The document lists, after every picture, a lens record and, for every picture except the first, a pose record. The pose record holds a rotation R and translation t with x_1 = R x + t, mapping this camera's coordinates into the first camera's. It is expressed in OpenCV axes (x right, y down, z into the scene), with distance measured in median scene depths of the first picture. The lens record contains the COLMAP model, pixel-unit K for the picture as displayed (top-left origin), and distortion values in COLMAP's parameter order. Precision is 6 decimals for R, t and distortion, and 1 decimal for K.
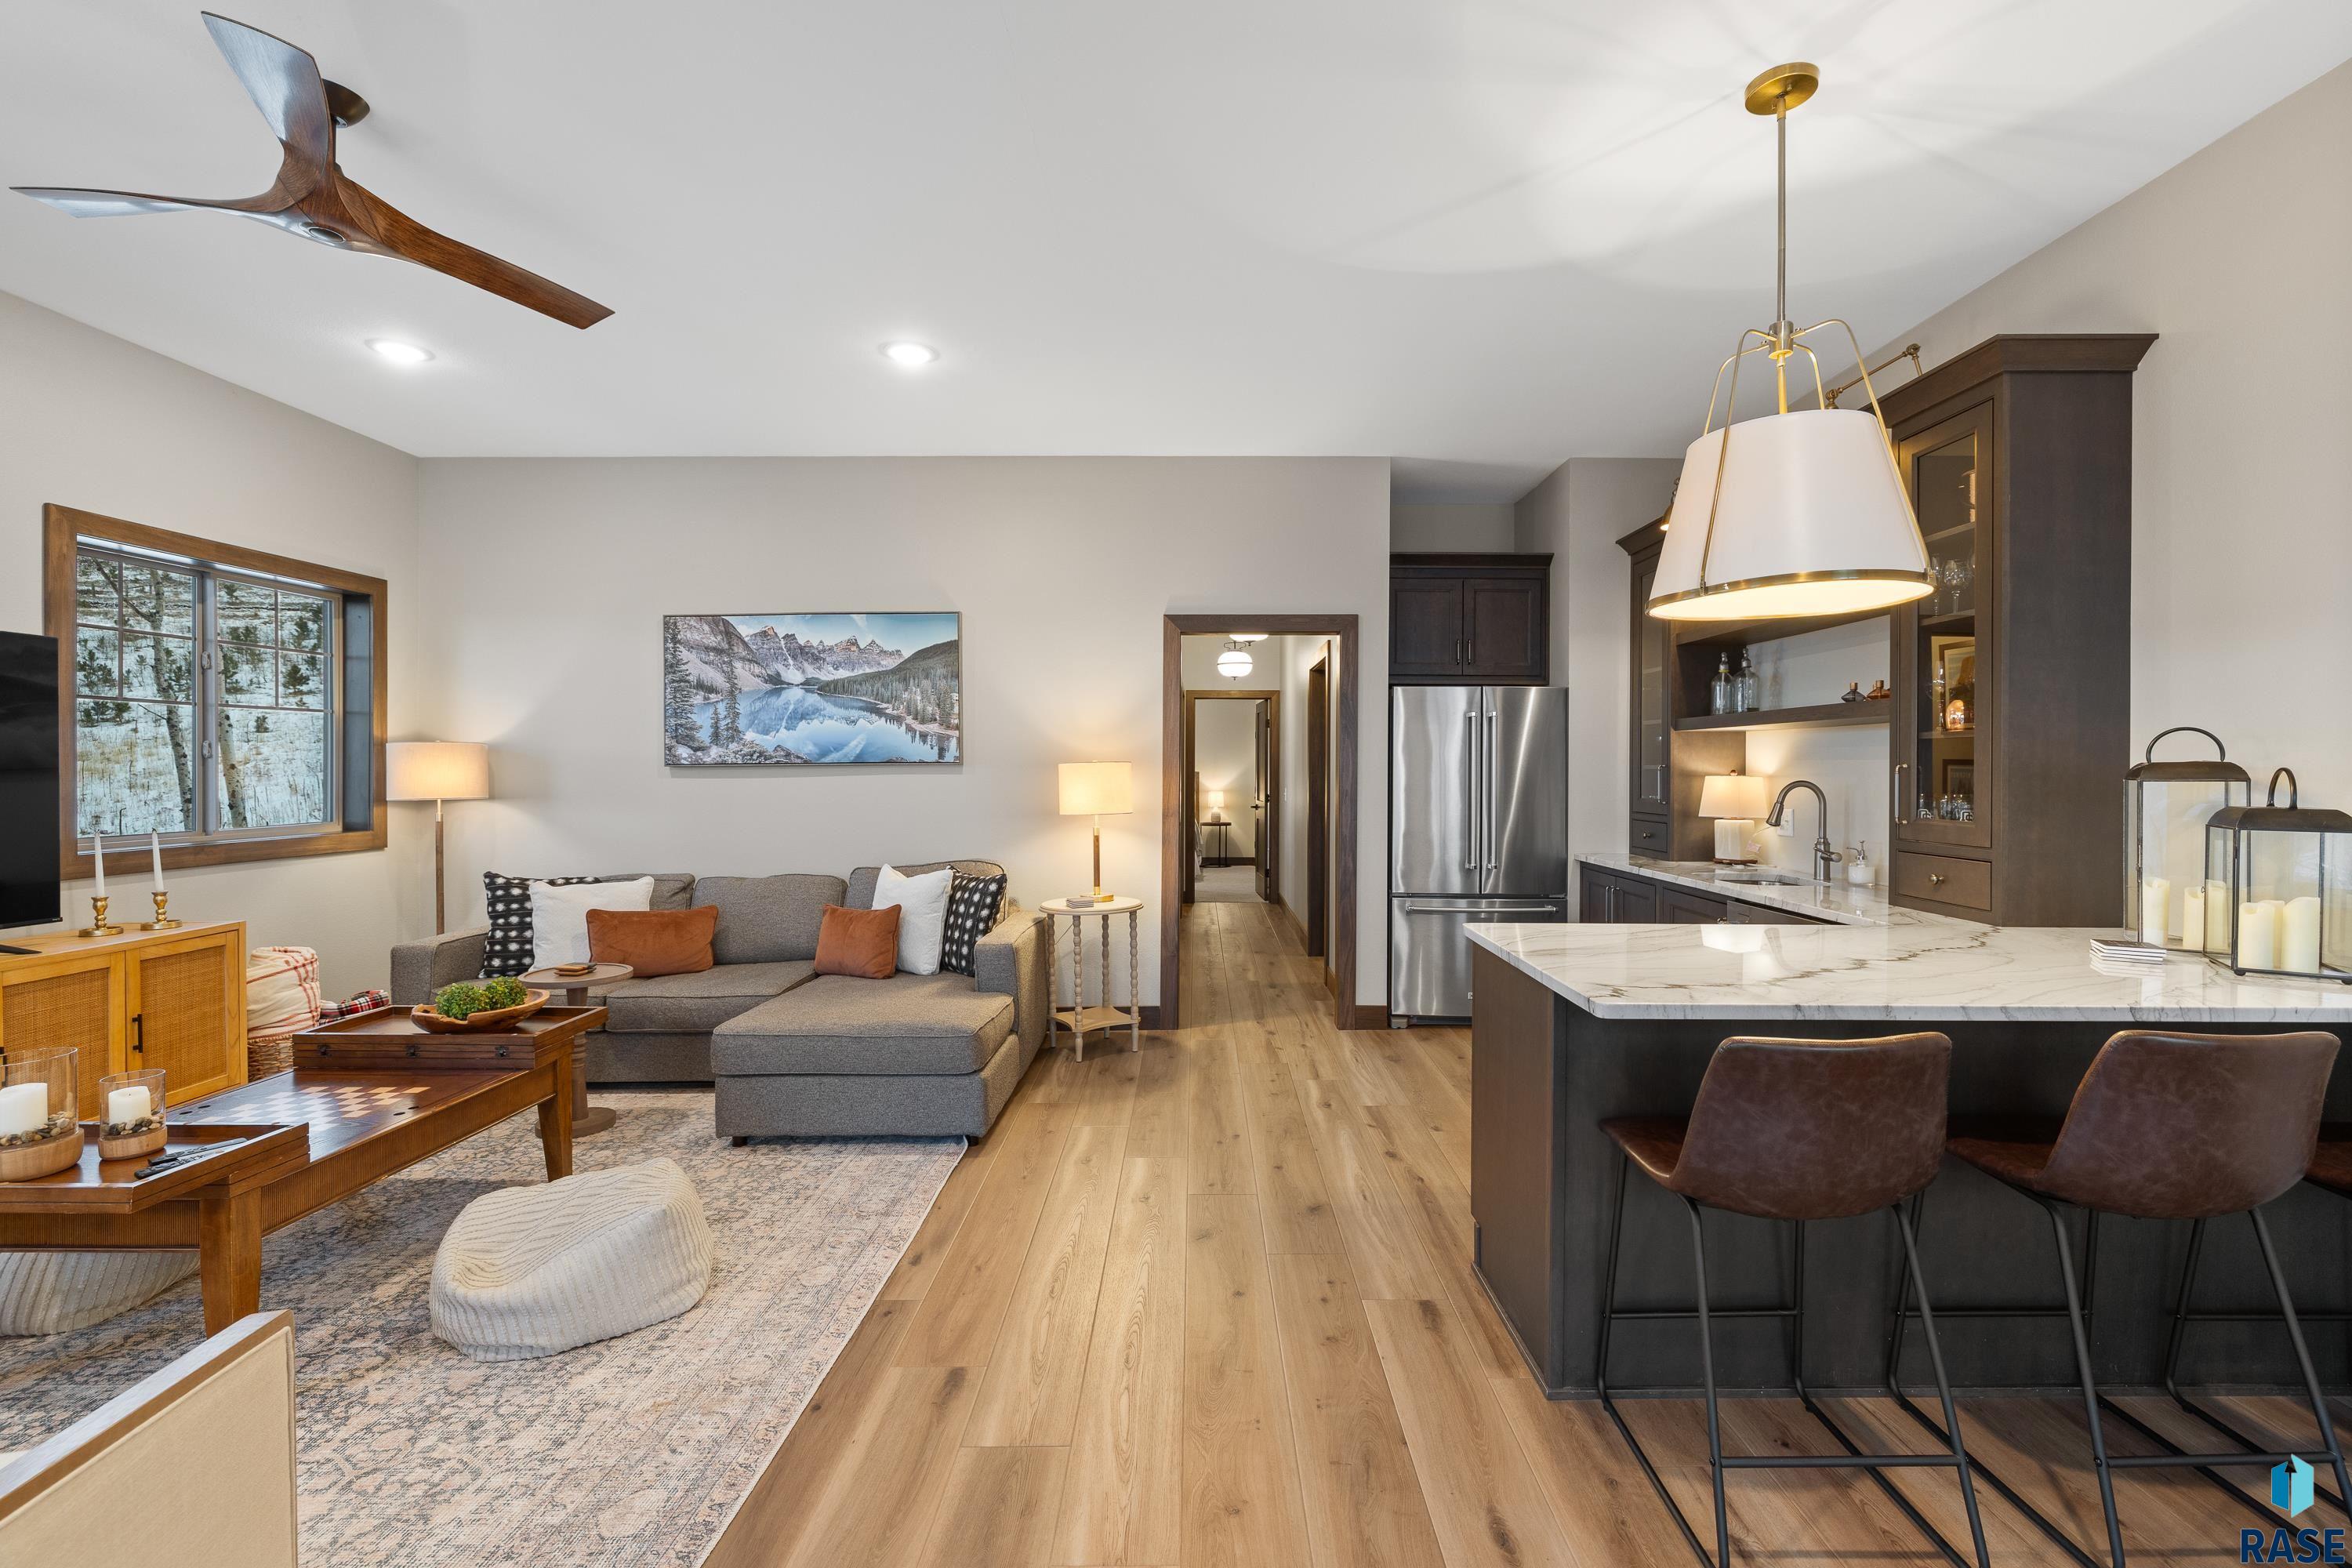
lens RADIAL K [[1018.2, 0, 1198.8], [0, 1018.2, 779.4], [0, 0, 1]] dist [-0.001554, -0.000120]
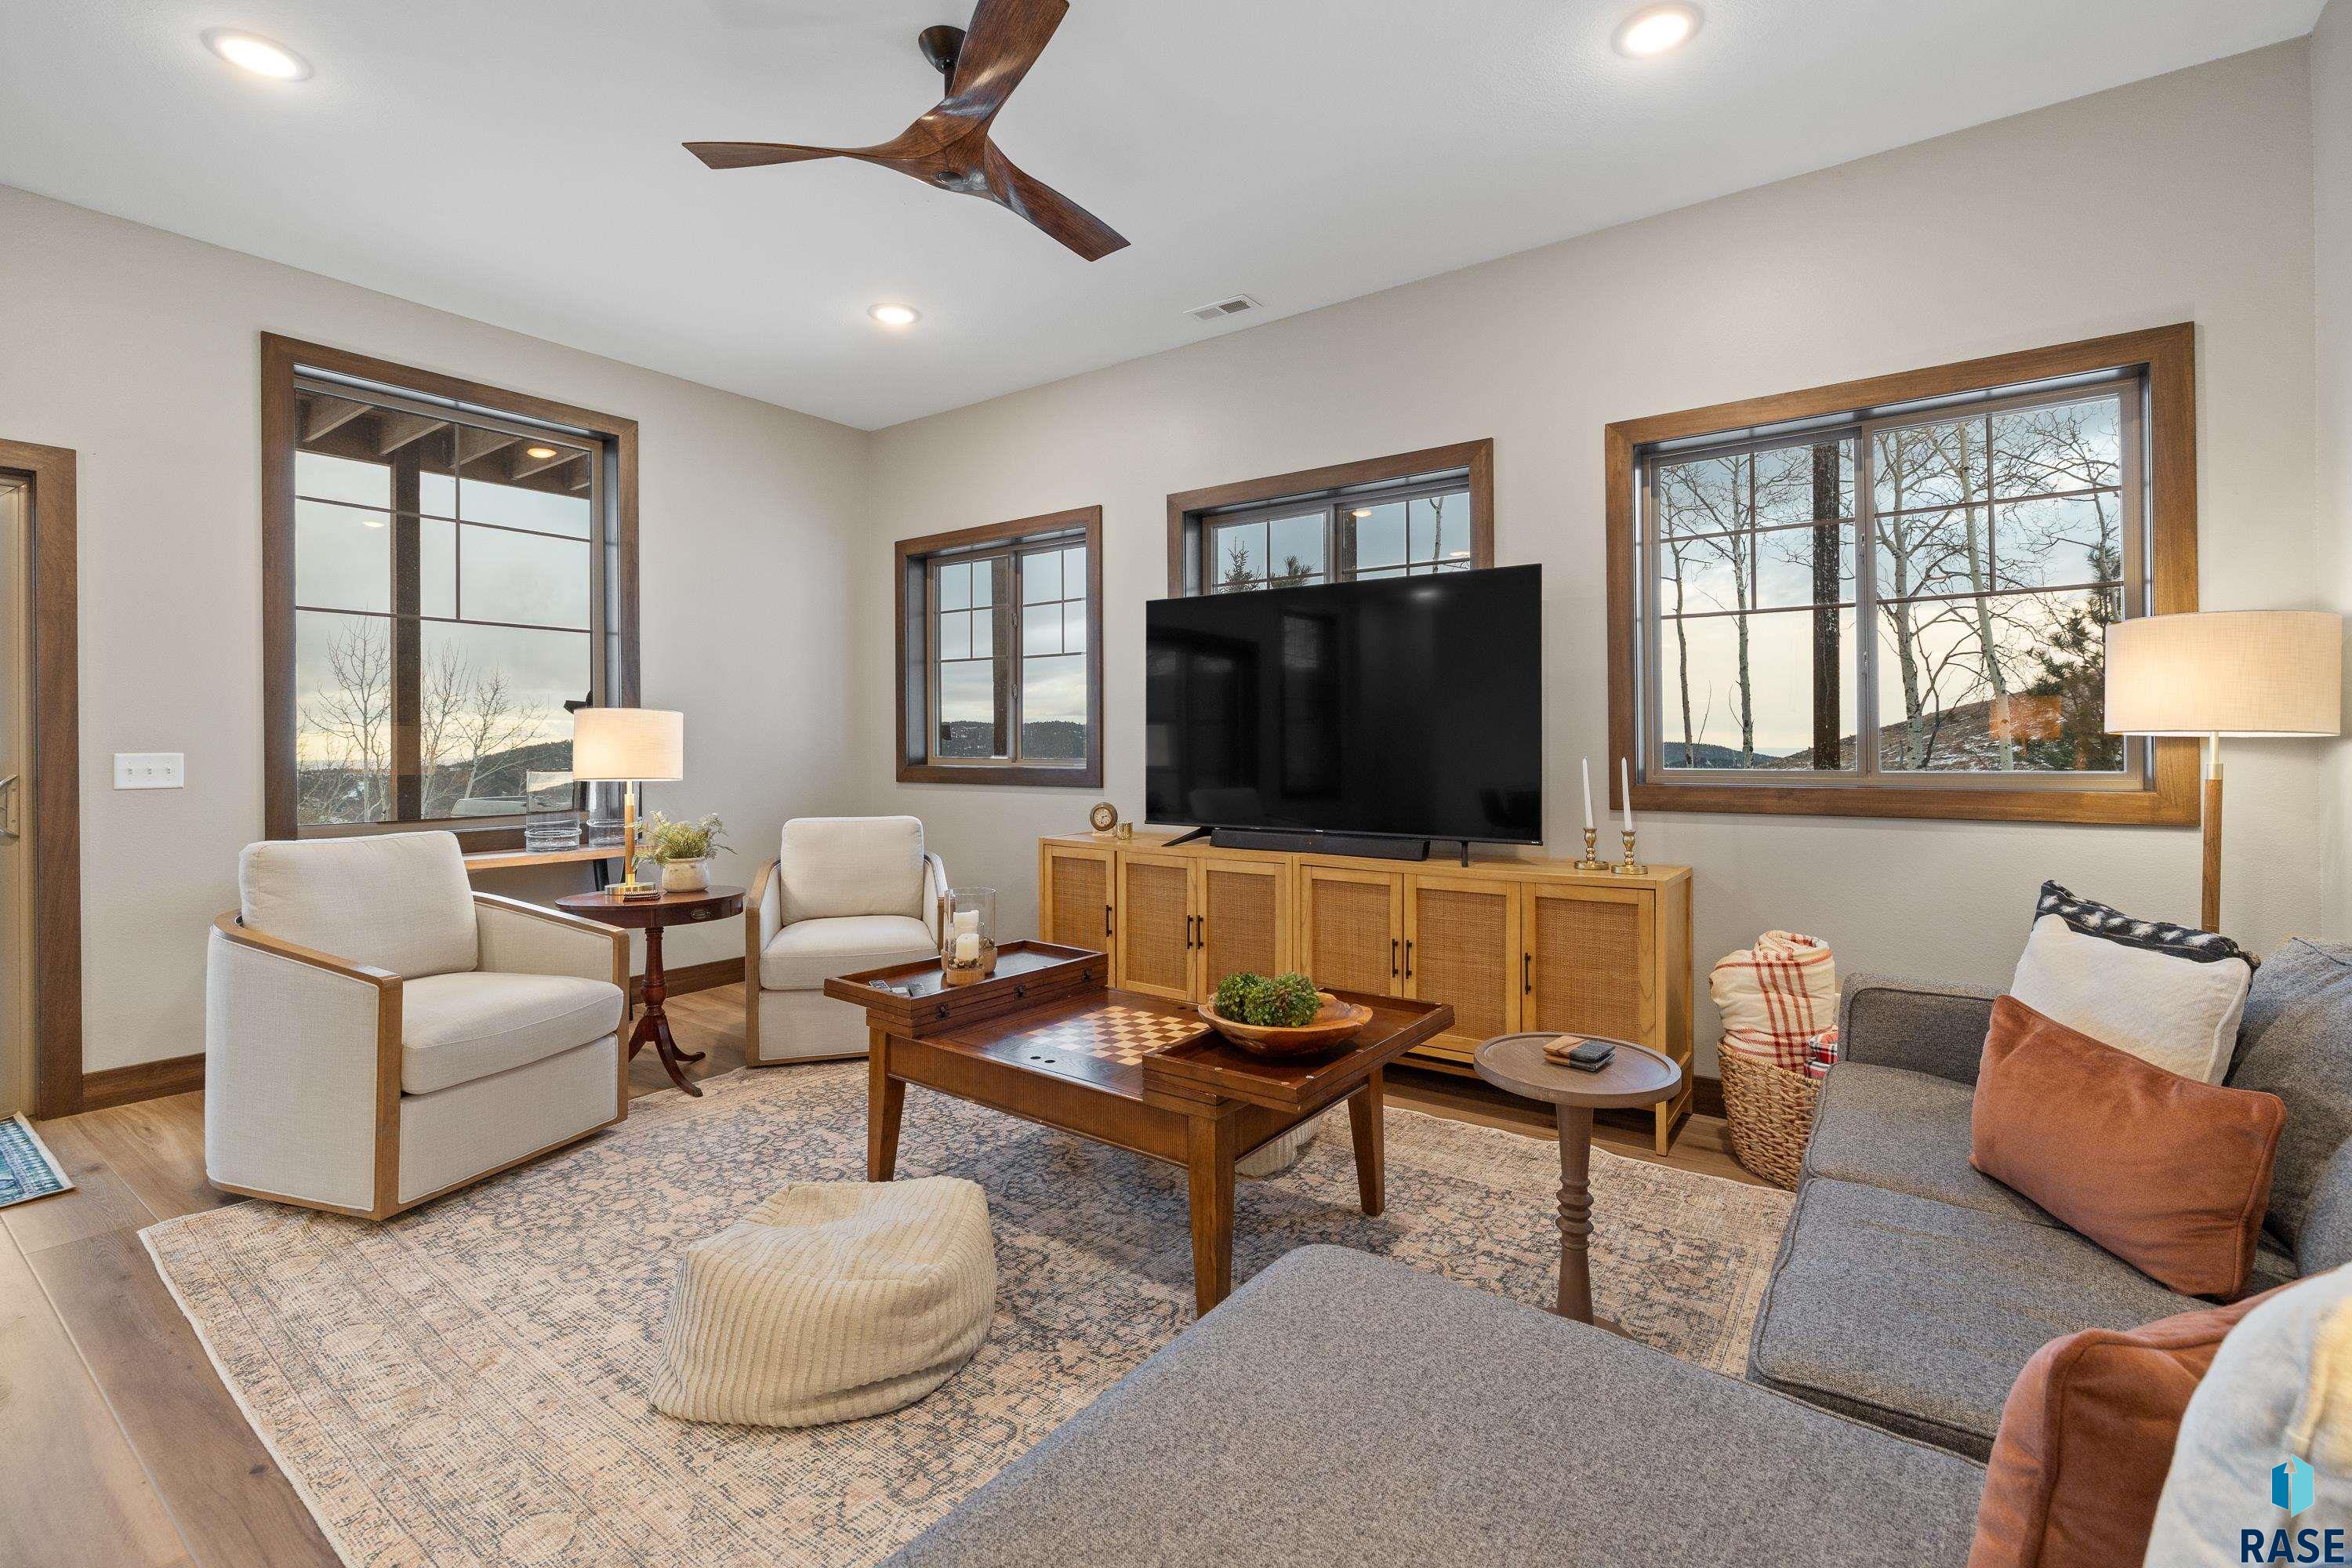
lens RADIAL K [[1018.2, 0, 1175.6], [0, 1018.2, 733.3], [0, 0, 1]] dist [-0.001554, -0.000120]
pose [[-0.579127, -0.007976, -0.815198, -0.083363], [-0.005135, 0.999968, -0.006136, 0.033145], [0.815221, 0.000632, -0.579150, 1.154793]]
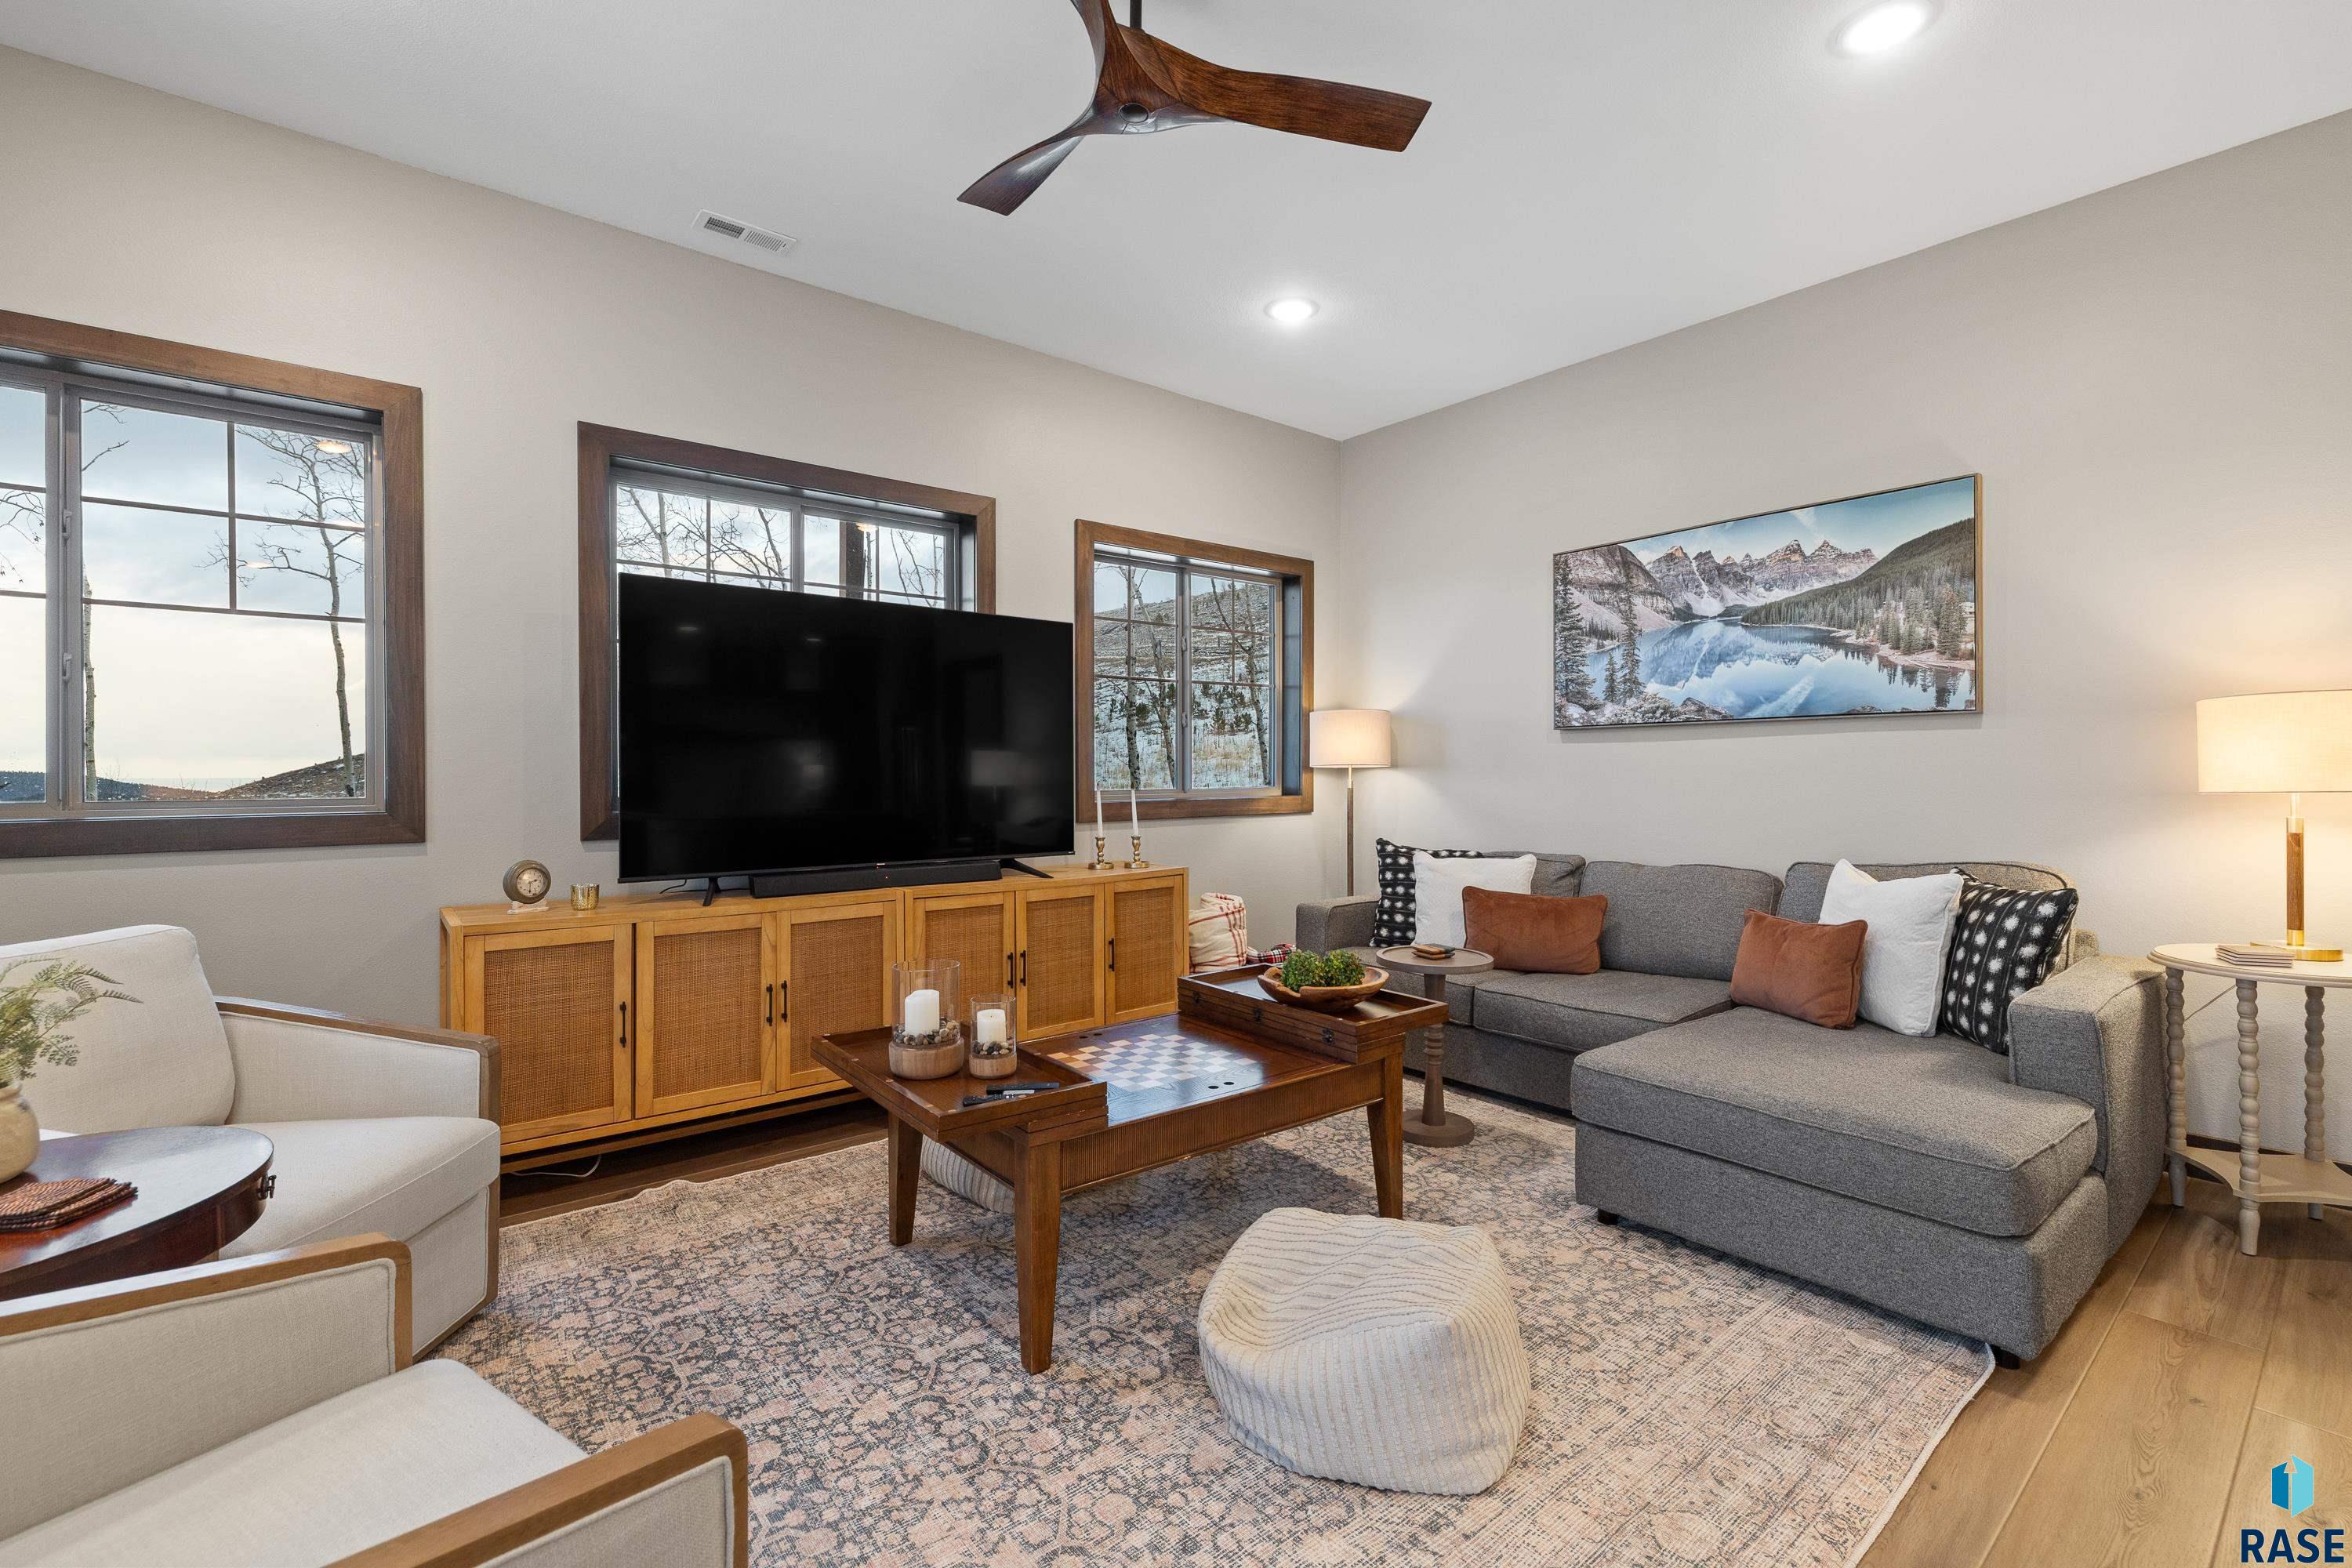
lens RADIAL K [[1018.2, 0, 1182.2], [0, 1018.2, 775.1], [0, 0, 1]] dist [-0.001554, -0.000120]
pose [[0.631953, 0.005439, -0.774988, -0.075345], [-0.006184, 0.999979, 0.001975, 0.036217], [0.774982, 0.003544, 0.631973, 0.288866]]
